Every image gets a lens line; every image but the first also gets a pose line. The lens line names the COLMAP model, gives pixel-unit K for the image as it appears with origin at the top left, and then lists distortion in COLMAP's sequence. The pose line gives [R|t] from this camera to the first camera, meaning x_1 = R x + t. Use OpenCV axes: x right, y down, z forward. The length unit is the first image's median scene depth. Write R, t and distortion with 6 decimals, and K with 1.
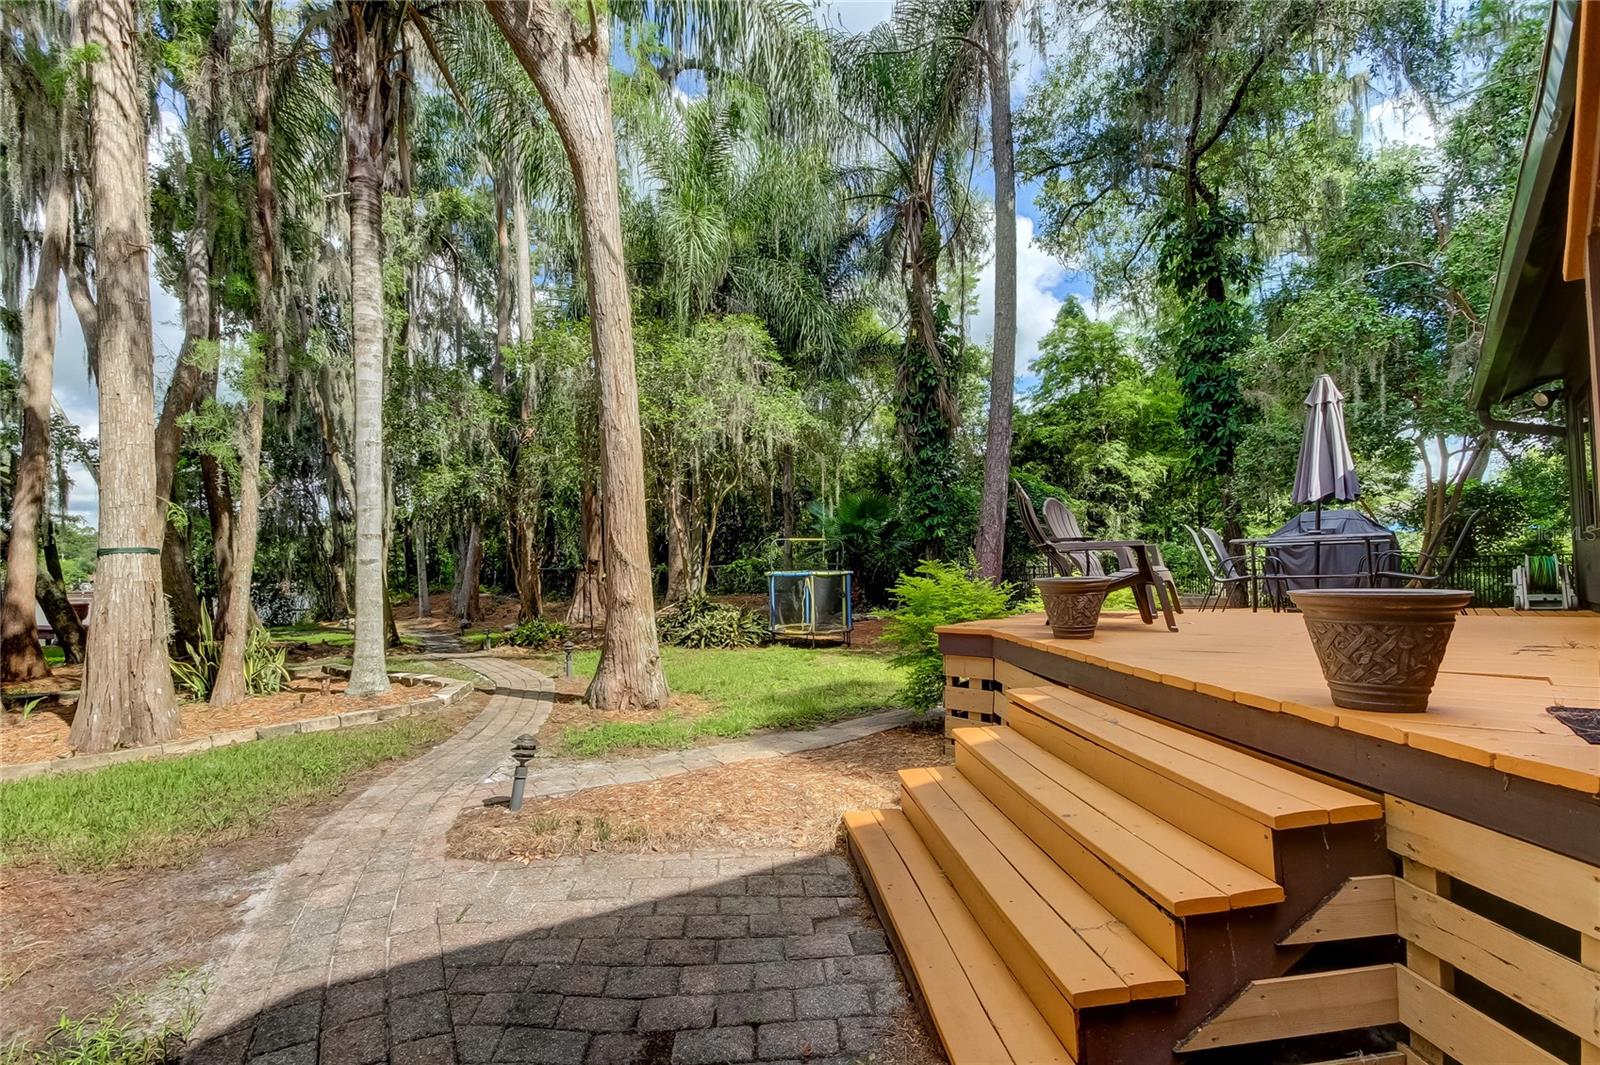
lens RADIAL K [[761.0, 0, 781.6], [0, 761.0, 566.1], [0, 0, 1]] dist [0.032384, -0.000220]
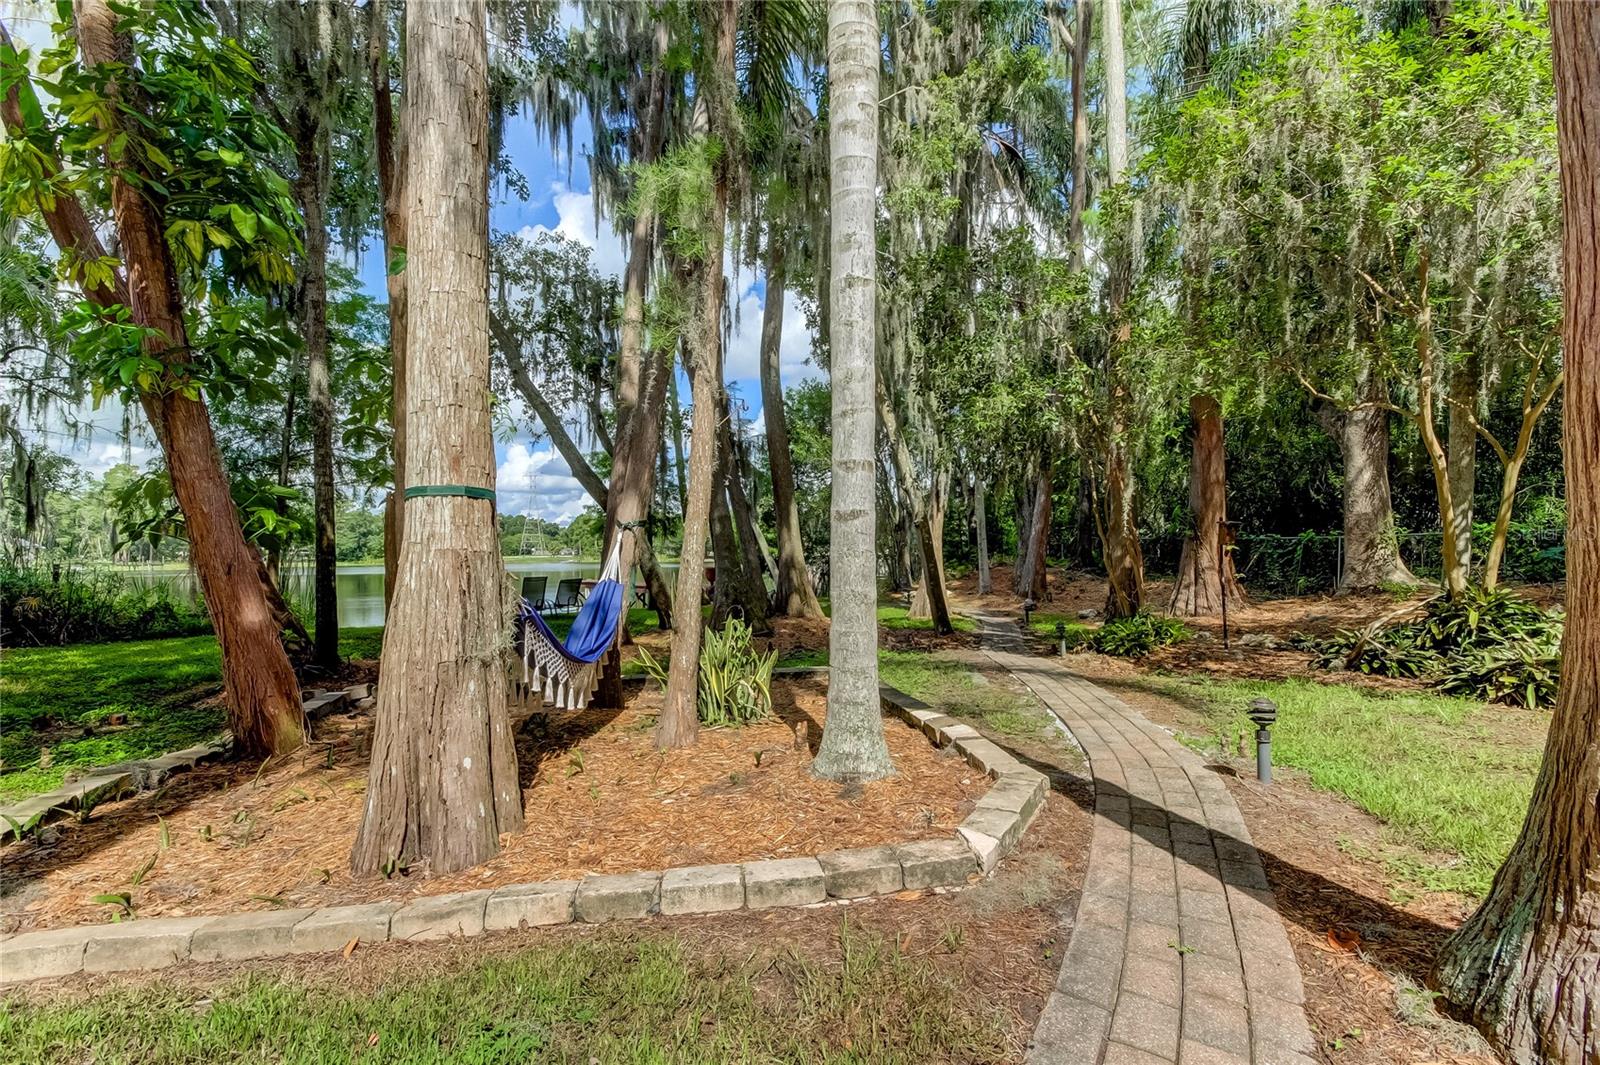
lens RADIAL K [[761.0, 0, 799.6], [0, 761.0, 540.4], [0, 0, 1]] dist [0.032384, -0.000220]
pose [[0.774518, 0.000385, -0.632552, -0.146102], [0.001414, 0.999996, 0.002341, 0.006047], [0.632550, -0.002708, 0.774514, 0.352259]]
